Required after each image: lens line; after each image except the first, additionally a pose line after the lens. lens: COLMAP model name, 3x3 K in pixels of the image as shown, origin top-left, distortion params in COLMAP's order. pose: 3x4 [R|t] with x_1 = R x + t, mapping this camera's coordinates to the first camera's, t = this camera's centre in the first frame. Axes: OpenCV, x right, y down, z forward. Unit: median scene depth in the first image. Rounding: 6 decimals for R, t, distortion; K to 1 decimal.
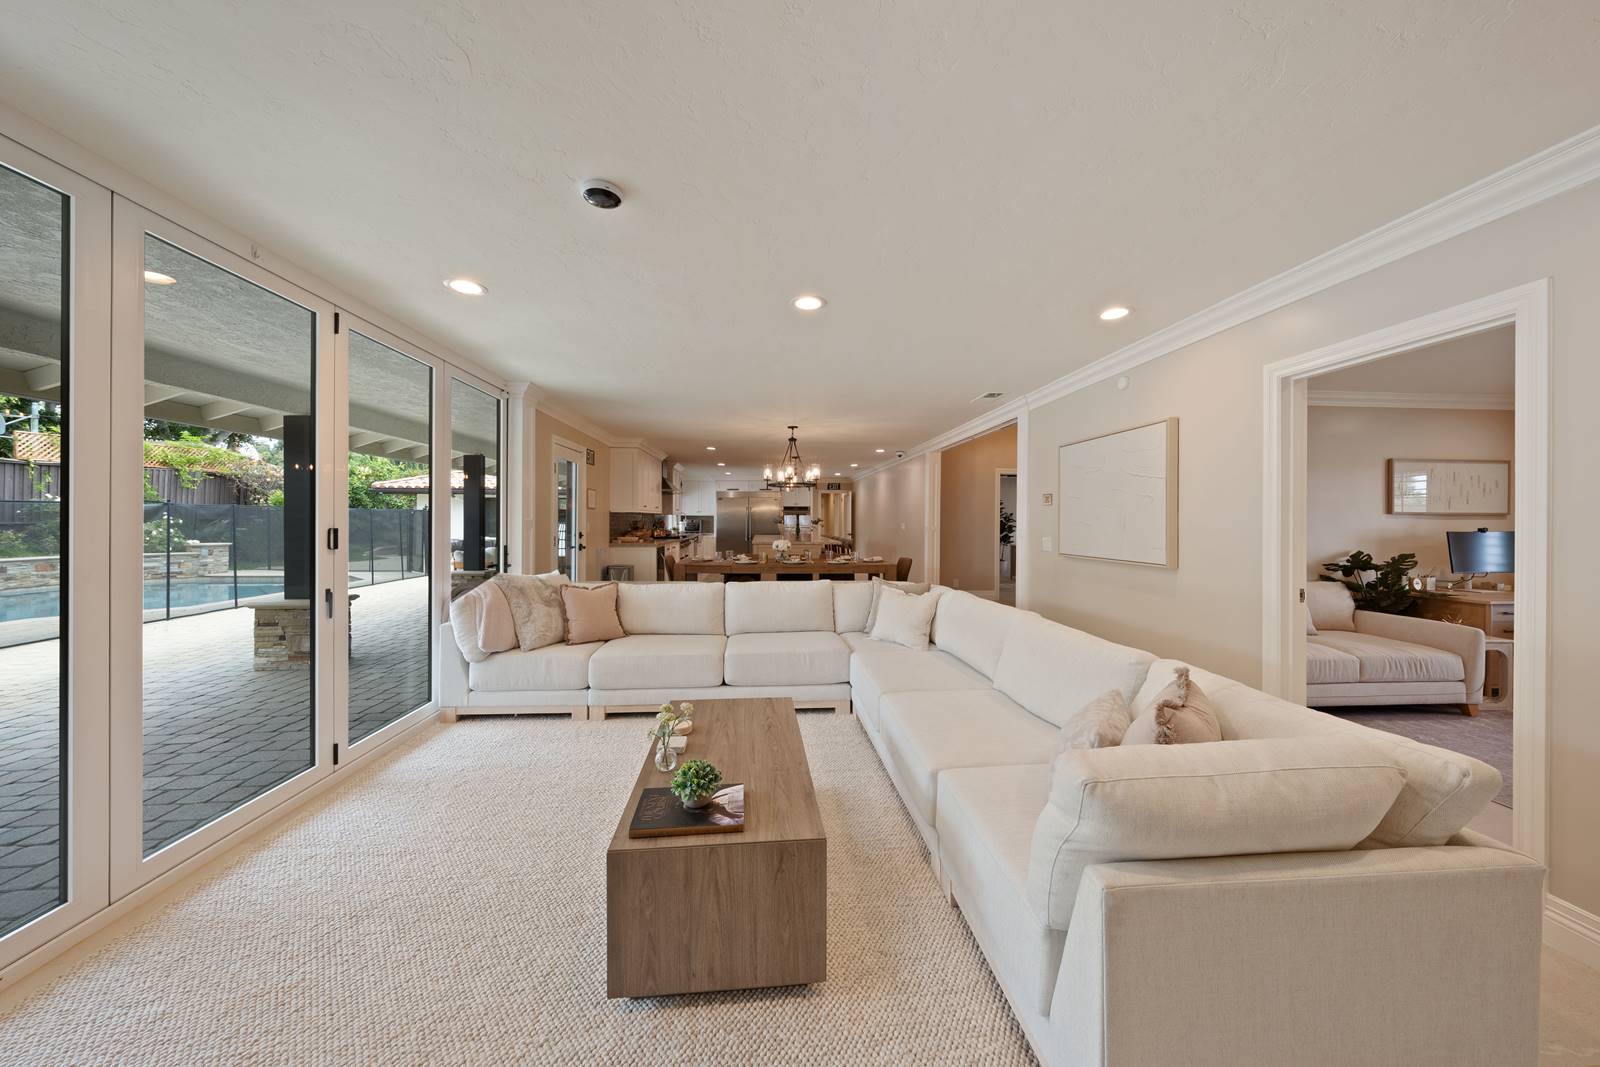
lens RADIAL K [[537.4, 0, 799.6], [0, 537.4, 527.6], [0, 0, 1]] dist [-0.001657, -0.000084]
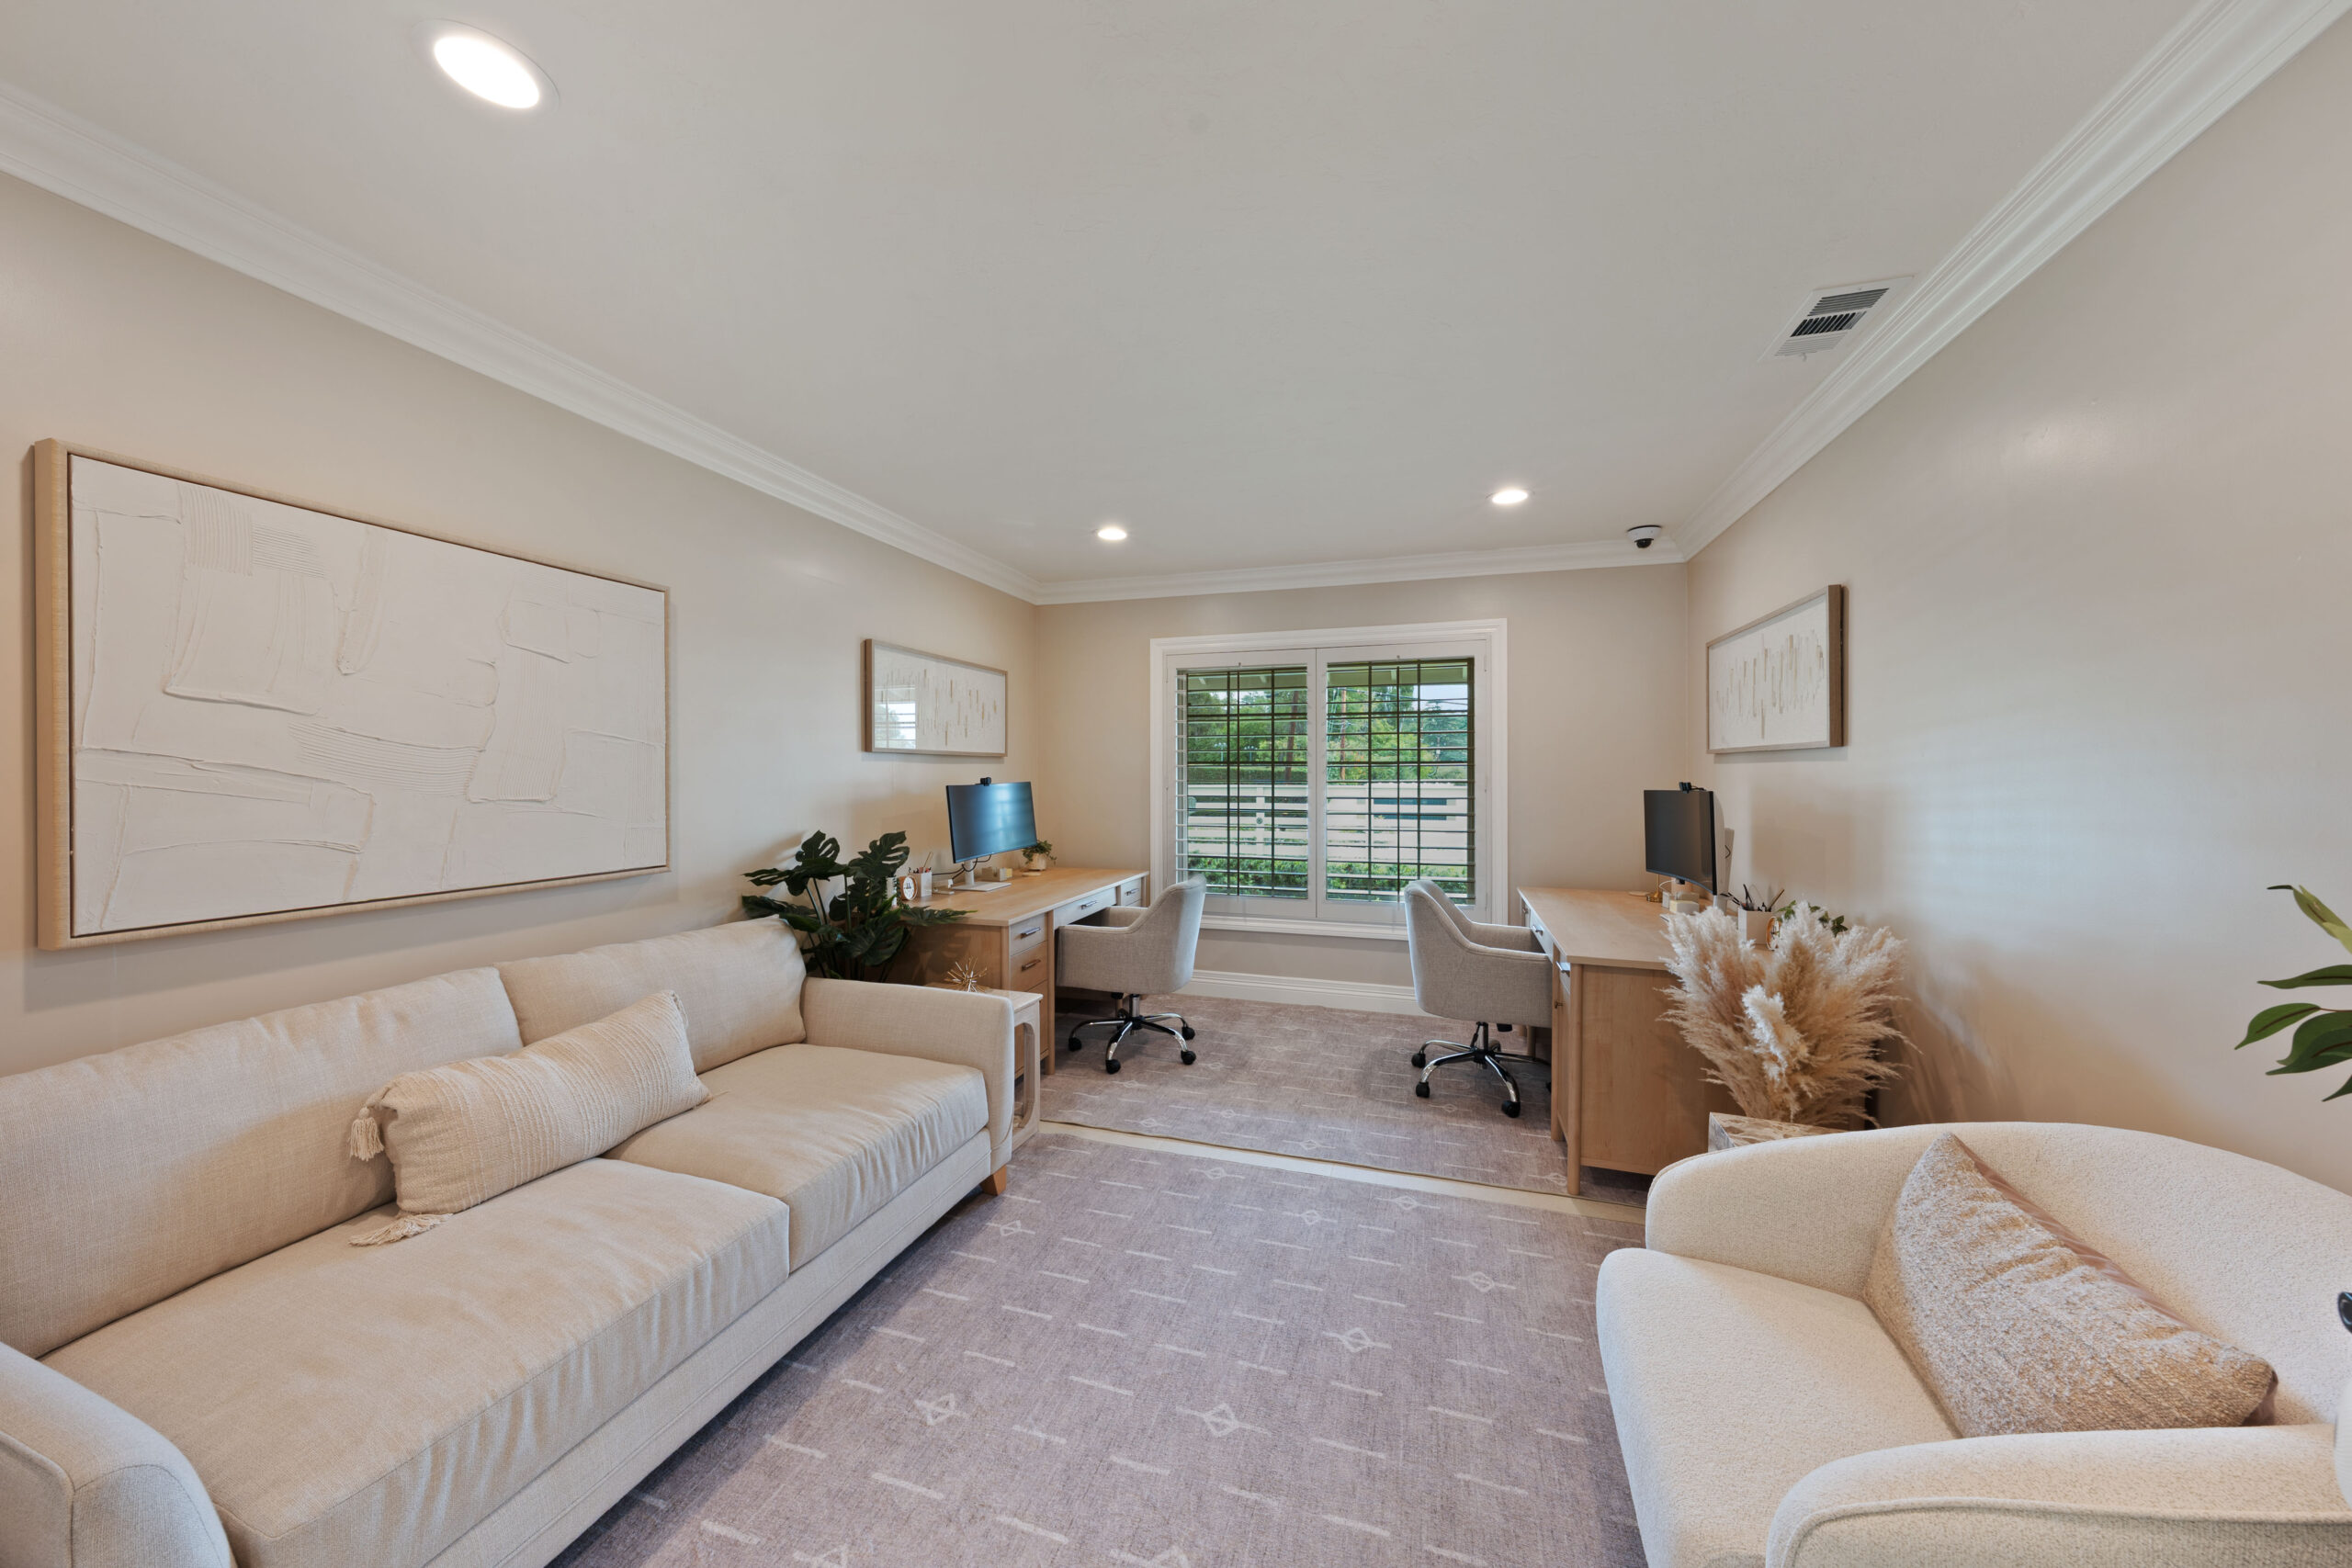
lens RADIAL K [[789.9, 0, 1175.4], [0, 789.9, 775.3], [0, 0, 1]] dist [-0.001657, -0.000084]
pose [[0.372343, -0.007390, 0.928066, 0.556049], [0.010769, 0.999935, 0.003642, -0.003259], [-0.928033, 0.008638, 0.372399, 0.488932]]
